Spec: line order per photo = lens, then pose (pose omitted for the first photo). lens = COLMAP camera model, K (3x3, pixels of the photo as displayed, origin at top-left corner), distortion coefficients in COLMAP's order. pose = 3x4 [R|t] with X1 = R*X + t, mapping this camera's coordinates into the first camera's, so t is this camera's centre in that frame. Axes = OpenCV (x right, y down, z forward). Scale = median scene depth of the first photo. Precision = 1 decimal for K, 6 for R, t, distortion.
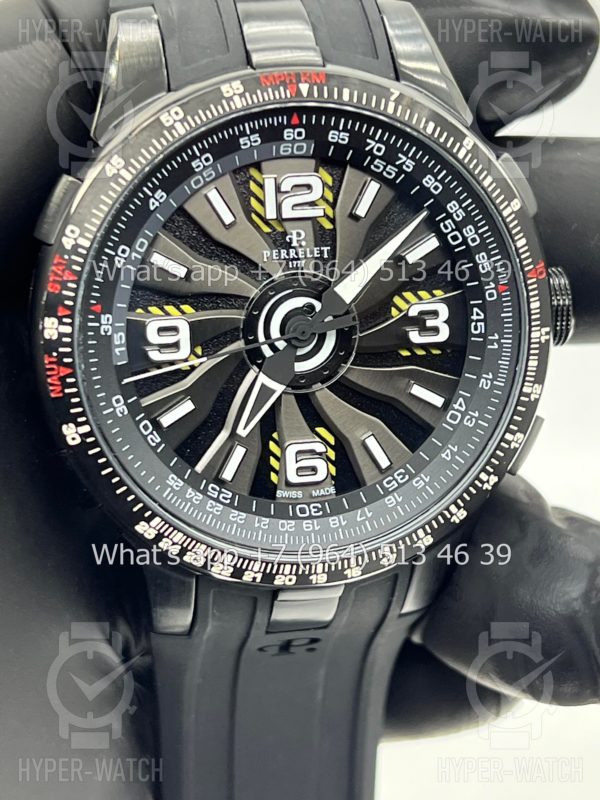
lens RADIAL K [[1885.5, 0, 298.2], [0, 1885.5, 399.3], [0, 0, 1]] dist [0.178604, 0.000000]
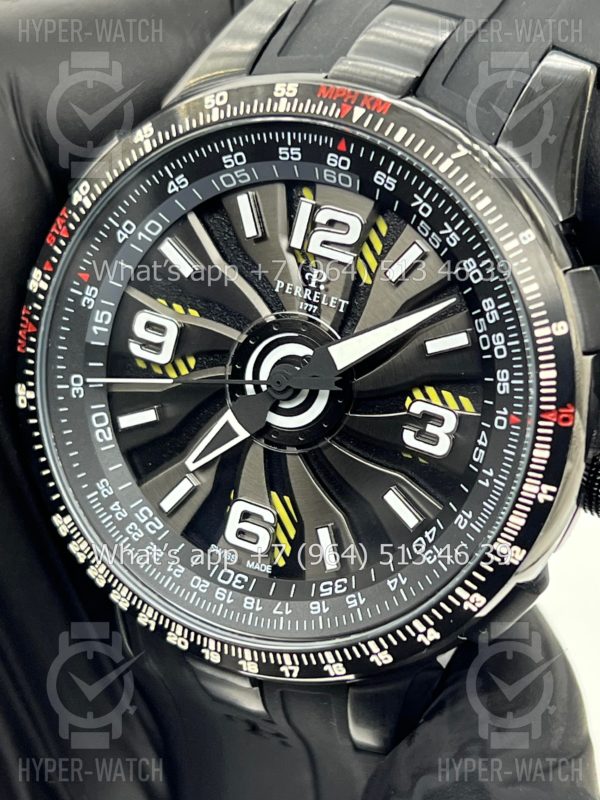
lens RADIAL K [[1885.5, 0, 298.7], [0, 1885.5, 397.5], [0, 0, 1]] dist [0.178604, 0.000000]
pose [[0.806895, 0.349065, -0.476523, 0.422764], [-0.355953, 0.931130, 0.079341, -0.100540], [0.471400, 0.105600, 0.875575, 0.247788]]
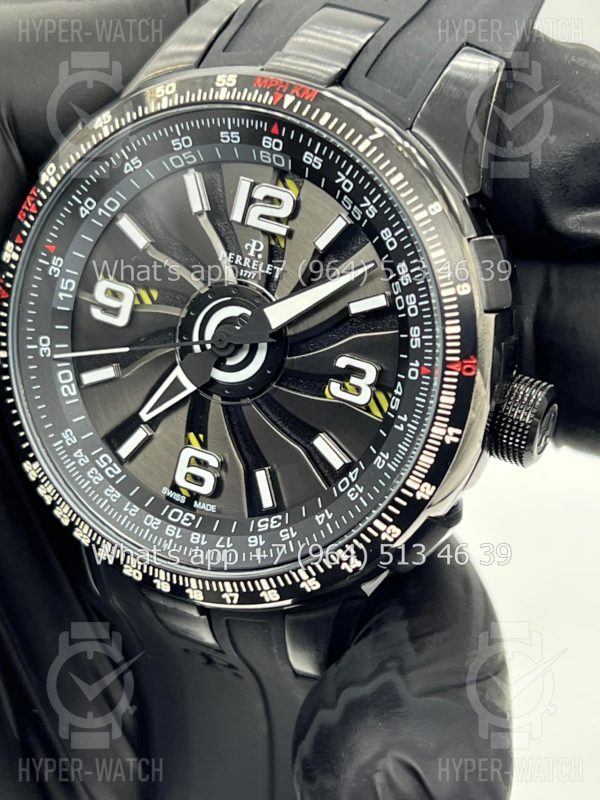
lens RADIAL K [[1885.5, 0, 302.1], [0, 1885.5, 398.9], [0, 0, 1]] dist [0.178604, 0.000000]
pose [[0.796099, 0.342221, -0.499111, 0.530146], [-0.356518, 0.931652, 0.070139, -0.090314], [0.489001, 0.122105, 0.863695, 0.183414]]
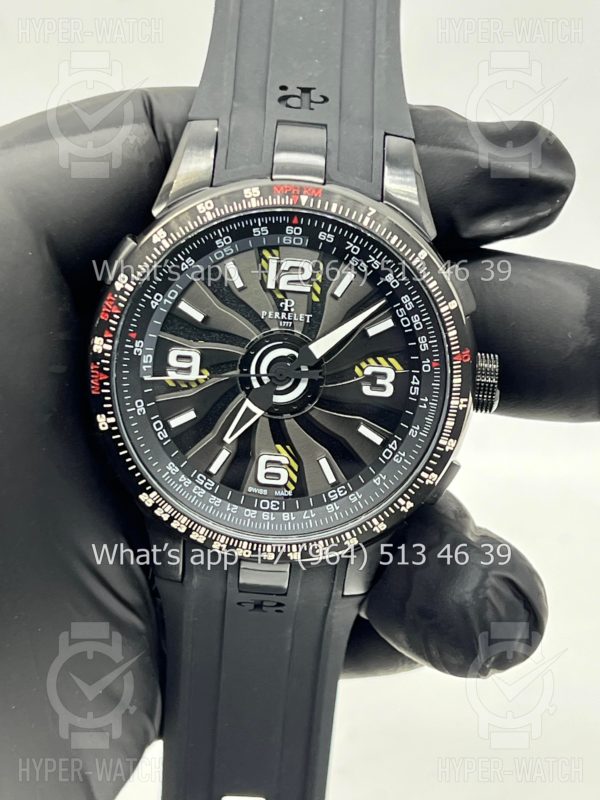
lens RADIAL K [[1885.5, 0, 298.9], [0, 1885.5, 392.8], [0, 0, 1]] dist [0.178604, 0.000000]
pose [[0.976093, 0.154078, -0.153302, 0.224908], [-0.153708, 0.988012, 0.014338, -0.043922], [0.153673, 0.009568, 0.988075, -0.339216]]
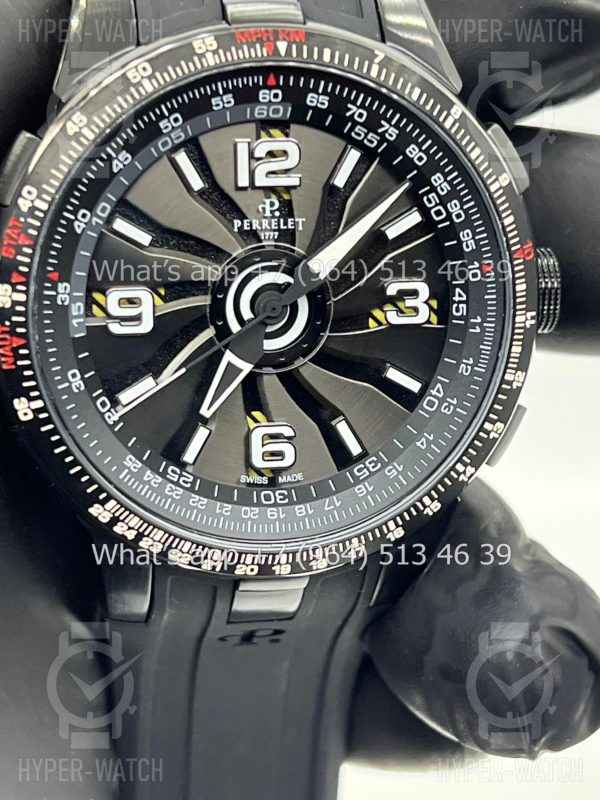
lens RADIAL K [[1885.5, 0, 295.2], [0, 1885.5, 434.0], [0, 0, 1]] dist [0.178604, 0.000000]
pose [[0.999478, 0.032258, 0.001946, 0.013525], [-0.032307, 0.998866, 0.034961, -0.006354], [-0.000816, -0.035005, 0.999387, 0.056926]]
